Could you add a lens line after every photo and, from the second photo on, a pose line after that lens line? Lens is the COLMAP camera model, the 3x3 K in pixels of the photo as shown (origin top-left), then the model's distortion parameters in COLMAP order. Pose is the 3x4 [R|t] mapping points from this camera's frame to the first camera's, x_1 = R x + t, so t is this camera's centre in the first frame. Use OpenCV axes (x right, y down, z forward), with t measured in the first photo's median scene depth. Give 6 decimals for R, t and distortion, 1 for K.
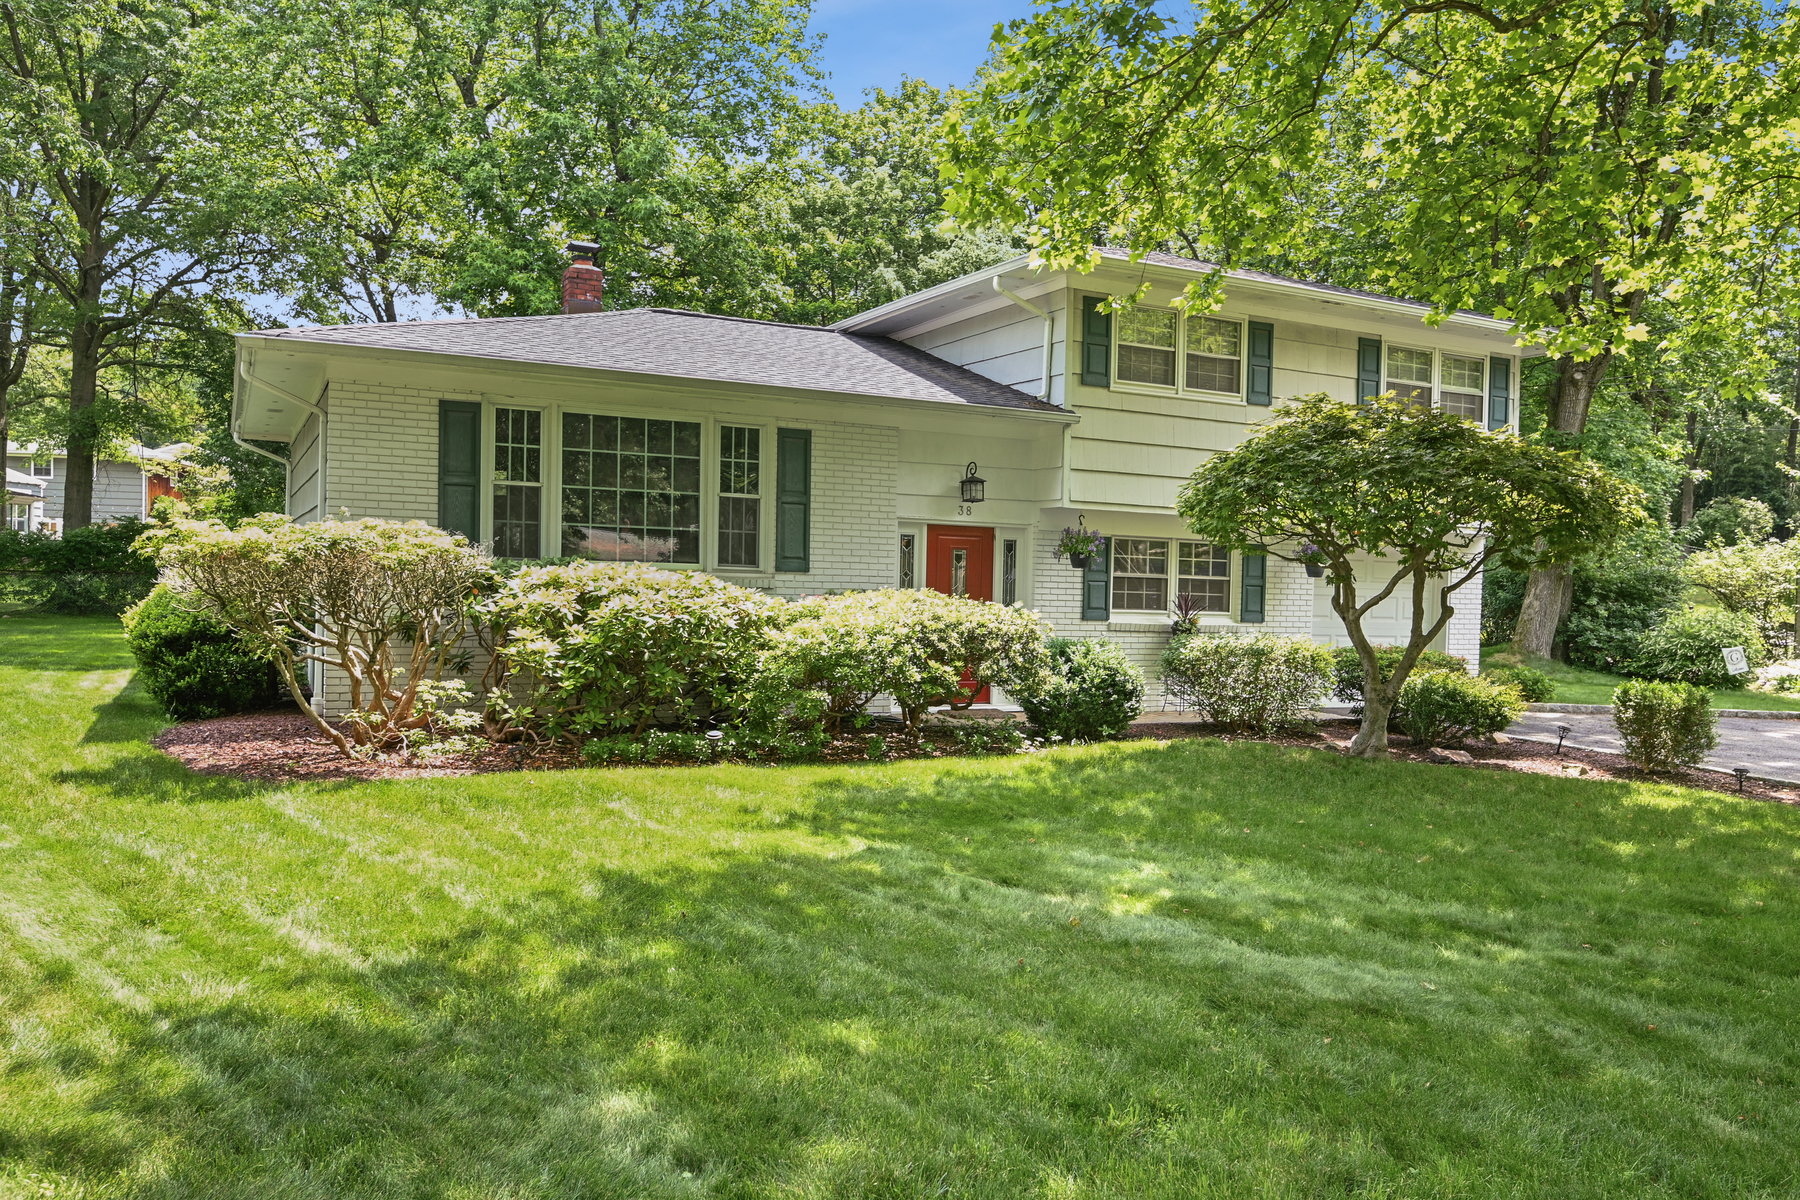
lens RADIAL K [[1368.2, 0, 900.1], [0, 1368.2, 603.7], [0, 0, 1]] dist [-0.001280, 0.000835]
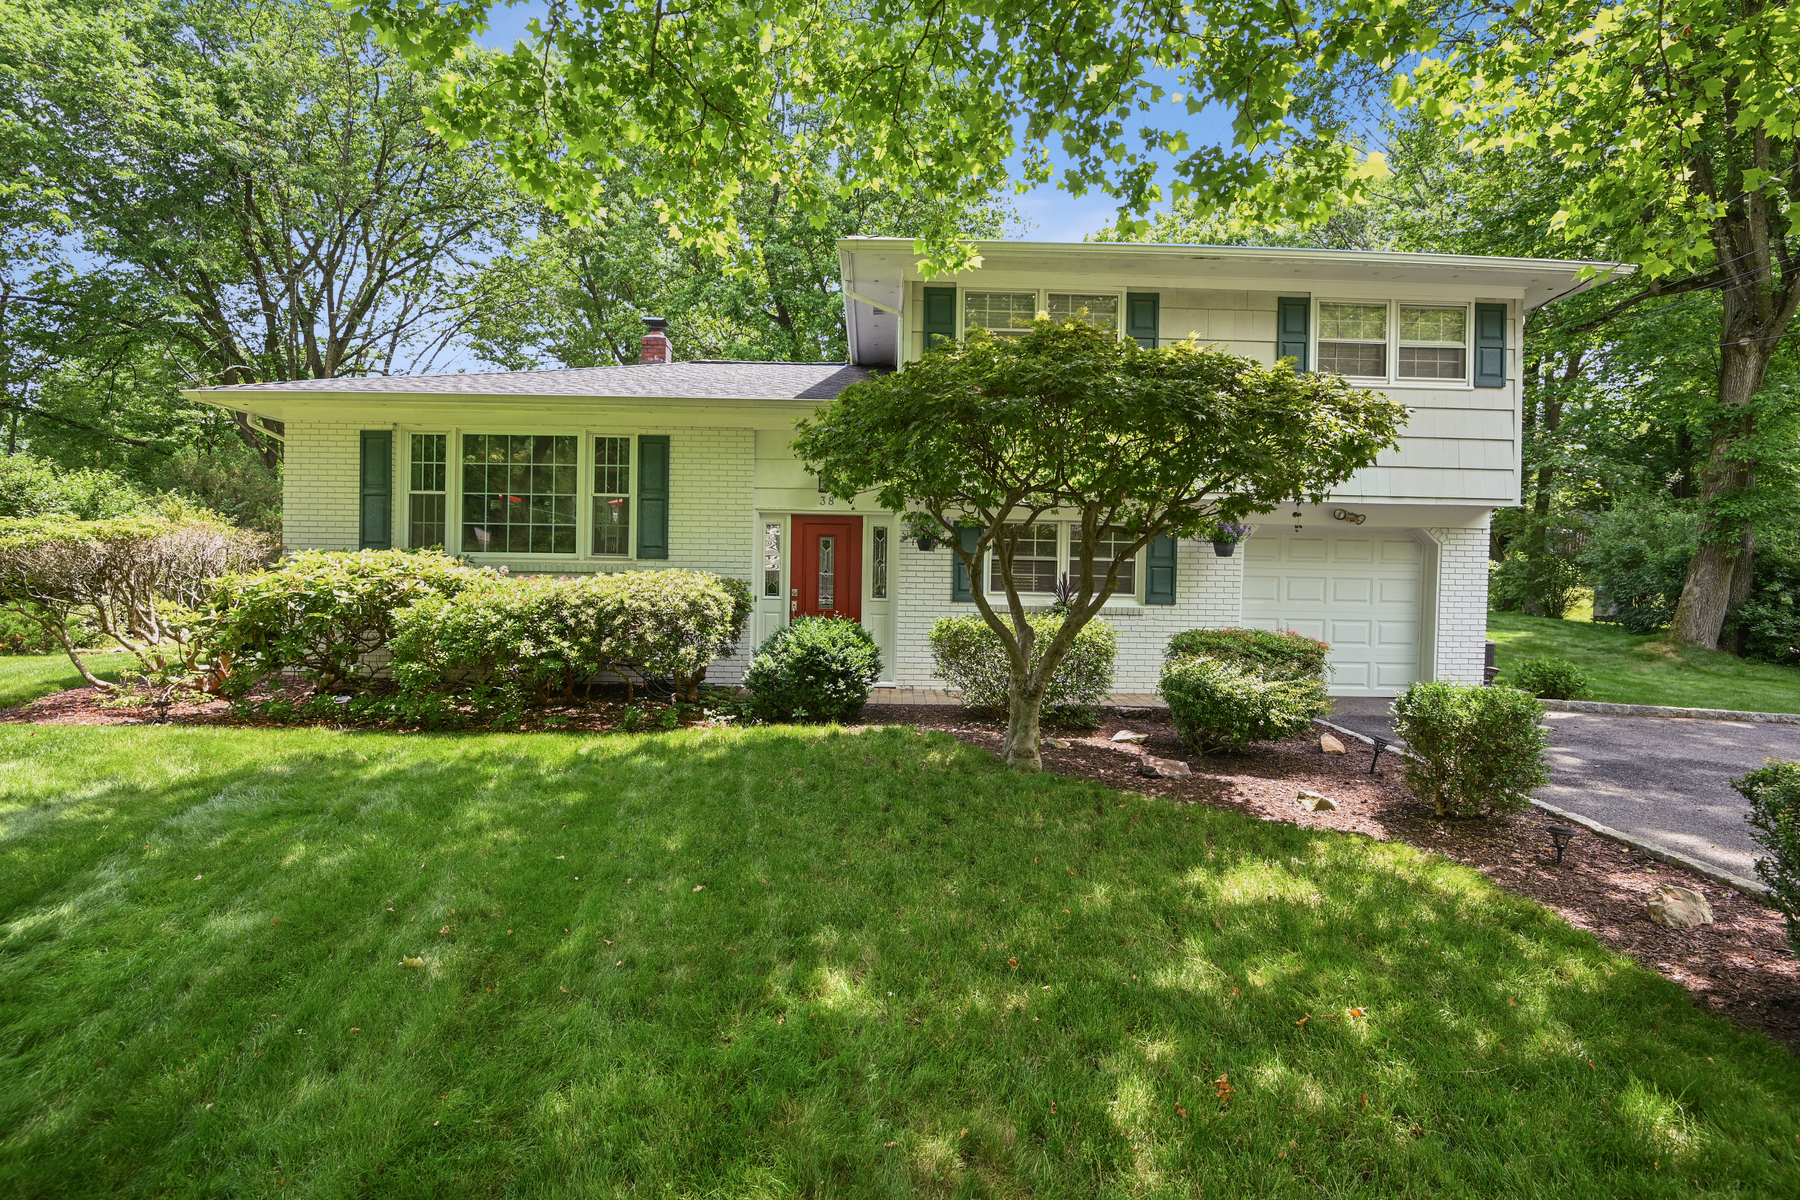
lens RADIAL K [[873.0, 0, 899.6], [0, 873.0, 594.0], [0, 0, 1]] dist [-0.015559, -0.000878]
pose [[0.898764, -0.005930, -0.438392, 0.431508], [0.001685, 0.999948, -0.010073, 0.014229], [0.438429, 0.008314, 0.898727, 0.429250]]
